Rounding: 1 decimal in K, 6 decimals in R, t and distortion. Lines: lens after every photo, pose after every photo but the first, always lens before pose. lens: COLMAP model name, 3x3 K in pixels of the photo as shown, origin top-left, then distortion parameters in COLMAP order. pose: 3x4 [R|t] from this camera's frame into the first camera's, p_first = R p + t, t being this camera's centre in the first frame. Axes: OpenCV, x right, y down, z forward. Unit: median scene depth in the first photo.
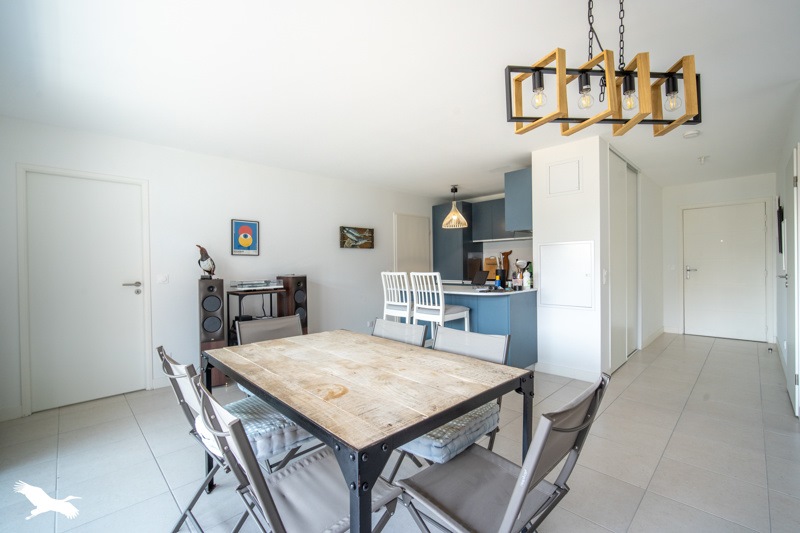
lens RADIAL K [[348.0, 0, 400.0], [0, 348.0, 266.5], [0, 0, 1]] dist [-0.000389, -0.000241]
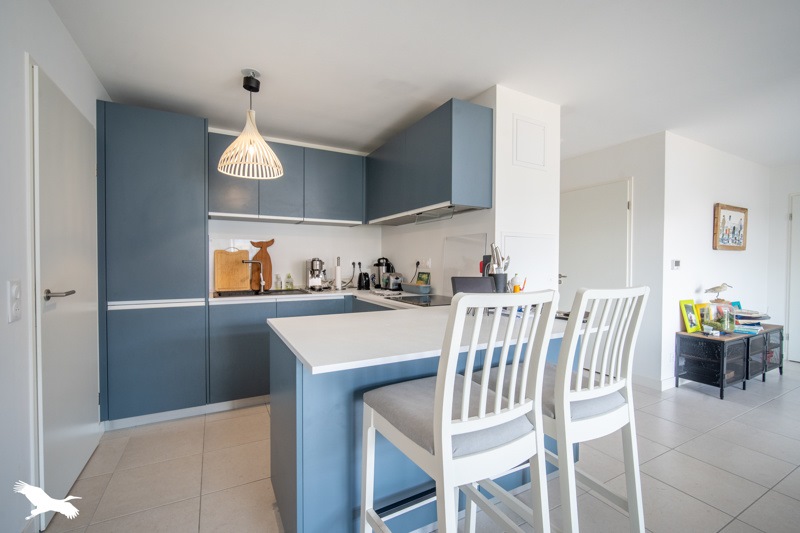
lens RADIAL K [[348.0, 0, 400.0], [0, 348.0, 266.5], [0, 0, 1]] dist [-0.000389, -0.000241]
pose [[0.277691, -0.001636, 0.960669, -0.194138], [-0.003429, 0.999990, 0.002694, -0.003302], [-0.960664, -0.004043, 0.277683, 0.706924]]
